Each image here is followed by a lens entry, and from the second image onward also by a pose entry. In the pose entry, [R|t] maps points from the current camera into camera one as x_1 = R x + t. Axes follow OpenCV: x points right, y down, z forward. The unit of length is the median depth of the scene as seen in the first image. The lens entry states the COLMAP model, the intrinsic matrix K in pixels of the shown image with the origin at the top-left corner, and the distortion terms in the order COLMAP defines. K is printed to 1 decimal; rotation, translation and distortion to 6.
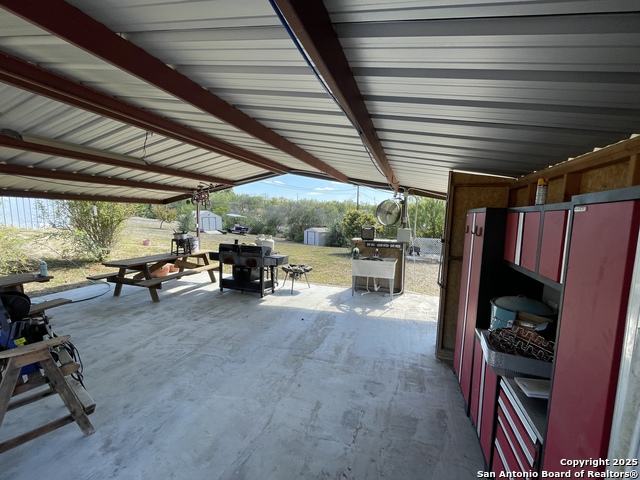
lens RADIAL K [[257.5, 0, 321.3], [0, 257.5, 241.9], [0, 0, 1]] dist [-0.000638, -0.000054]
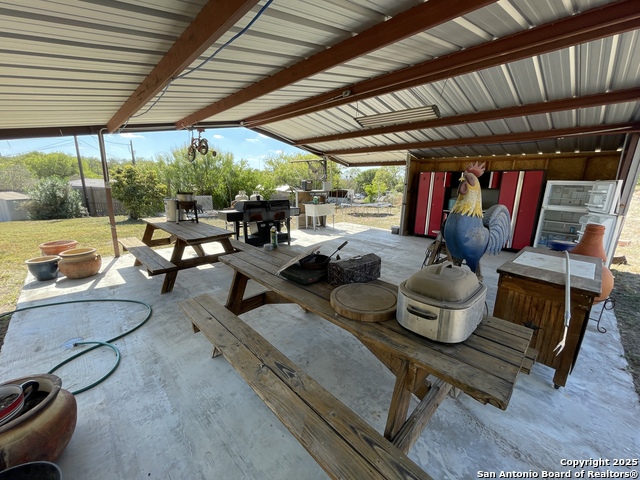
lens RADIAL K [[257.5, 0, 320.6], [0, 257.5, 240.0], [0, 0, 1]] dist [-0.000638, -0.000054]
pose [[0.461279, -0.214629, 0.860904, -1.113939], [0.084372, 0.976515, 0.198244, -0.020972], [-0.883234, -0.018810, 0.468554, 0.297788]]
